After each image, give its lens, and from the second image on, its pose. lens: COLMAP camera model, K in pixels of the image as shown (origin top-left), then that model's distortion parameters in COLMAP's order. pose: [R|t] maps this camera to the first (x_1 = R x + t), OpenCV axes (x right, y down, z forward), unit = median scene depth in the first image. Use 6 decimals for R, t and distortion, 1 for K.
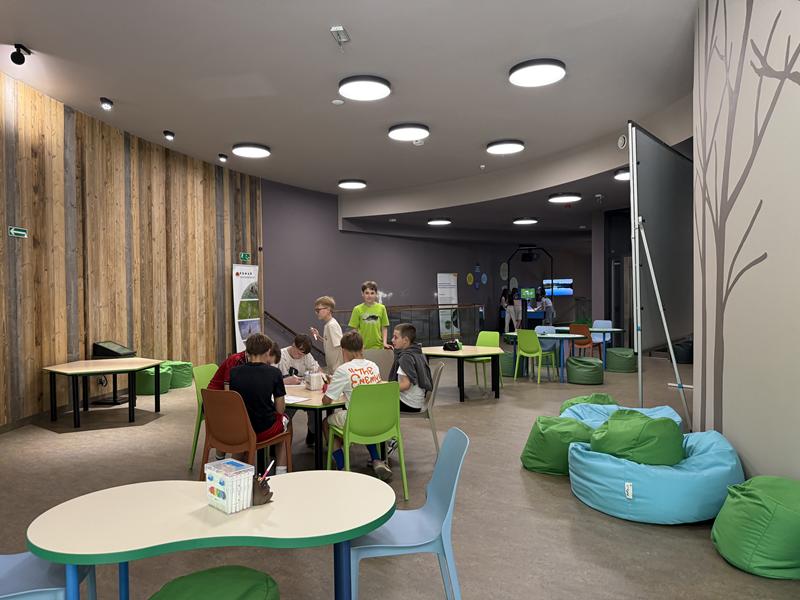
lens RADIAL K [[557.9, 0, 386.8], [0, 557.9, 291.9], [0, 0, 1]] dist [0.092013, -0.147447]
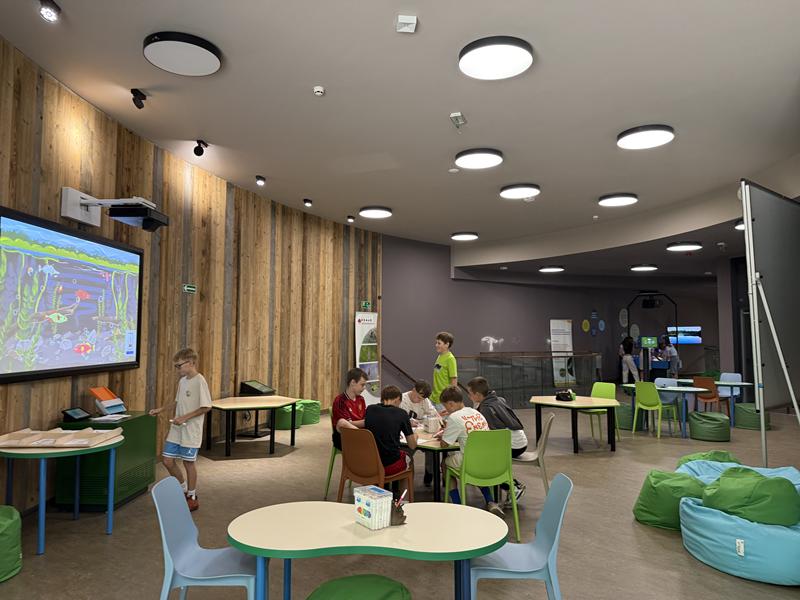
lens RADIAL K [[562.7, 0, 392.5], [0, 562.7, 285.1], [0, 0, 1]] dist [0.102304, -0.162554]
pose [[0.982991, 0.000249, -0.183651, -0.001139], [-0.015563, 0.996515, -0.081950, -0.017117], [0.182991, 0.083414, 0.979570, -0.100907]]
